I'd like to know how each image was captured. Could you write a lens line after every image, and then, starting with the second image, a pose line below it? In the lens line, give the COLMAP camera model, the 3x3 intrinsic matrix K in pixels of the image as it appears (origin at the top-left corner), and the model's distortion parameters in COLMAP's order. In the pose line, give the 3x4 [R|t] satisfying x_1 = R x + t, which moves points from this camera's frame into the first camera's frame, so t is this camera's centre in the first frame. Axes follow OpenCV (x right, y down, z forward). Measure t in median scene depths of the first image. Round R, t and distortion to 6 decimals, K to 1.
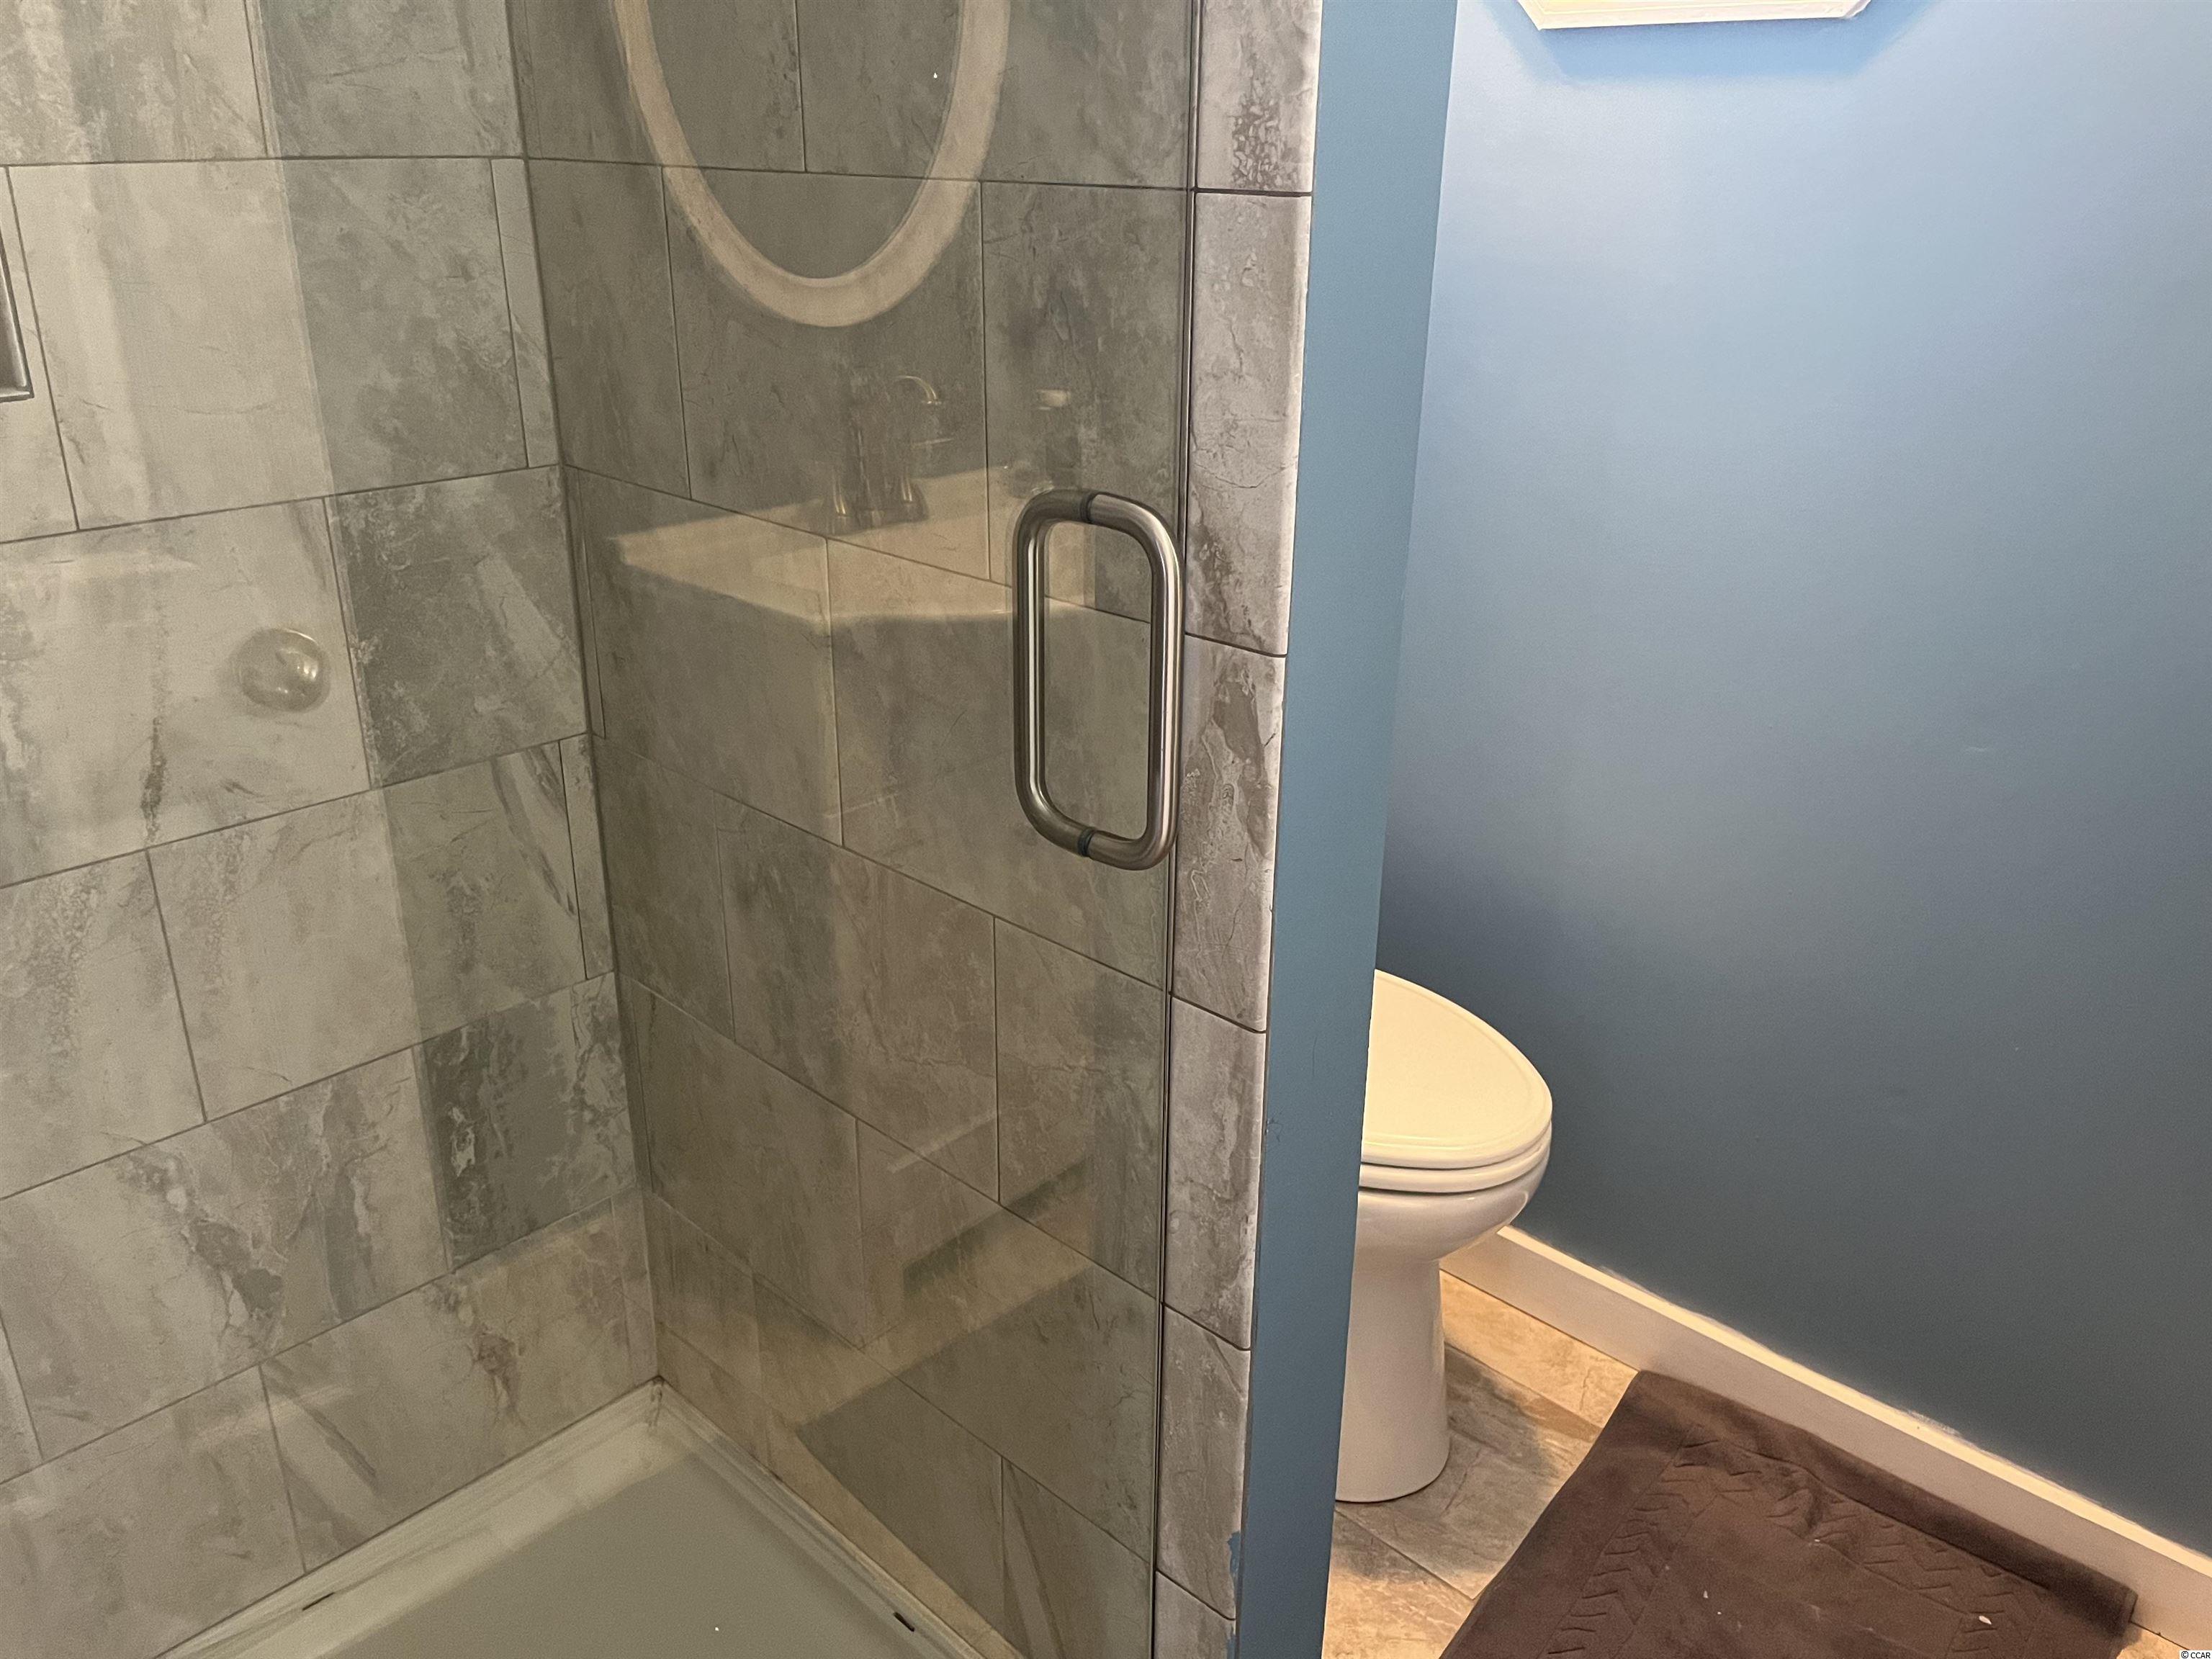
lens RADIAL K [[1694.1, 0, 1092.2], [0, 1694.1, 810.5], [0, 0, 1]] dist [0.069844, -0.095317]
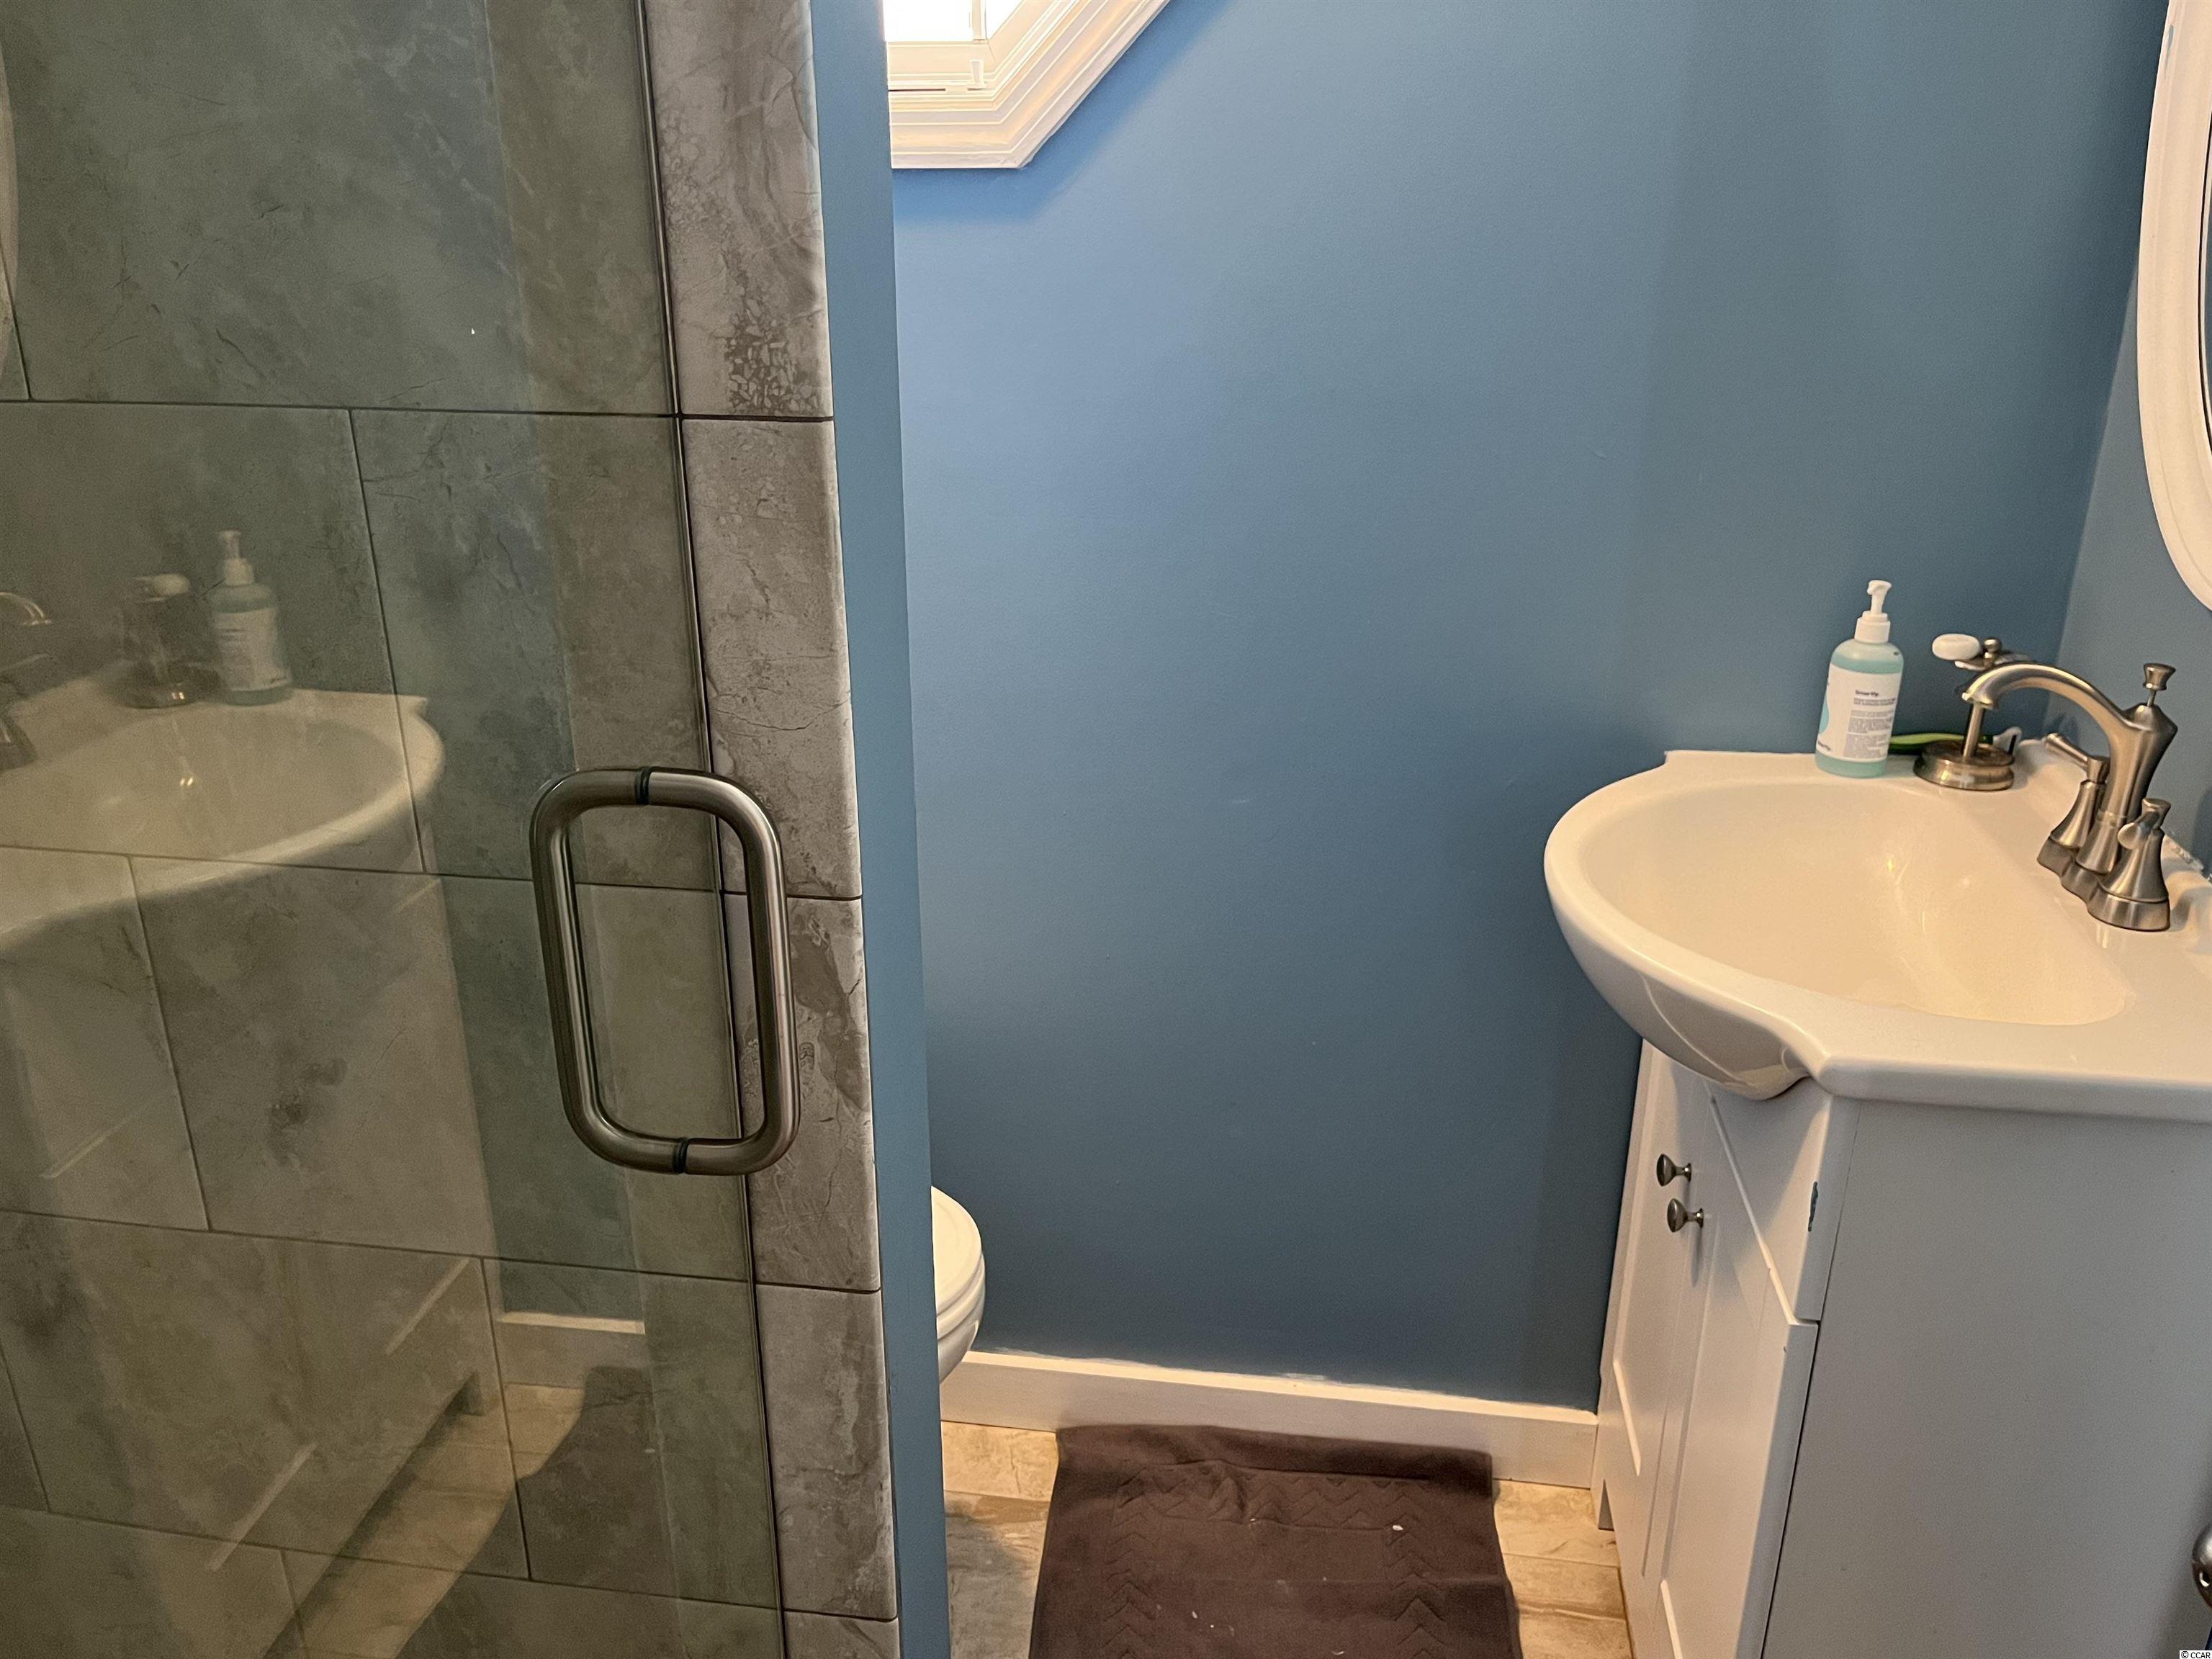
lens RADIAL K [[1694.1, 0, 1104.9], [0, 1694.1, 842.8], [0, 0, 1]] dist [0.069844, -0.095317]
pose [[0.817877, -0.215477, 0.533523, -0.245745], [0.222591, 0.973526, 0.051957, -0.129090], [-0.530594, 0.076263, 0.844188, 0.138267]]
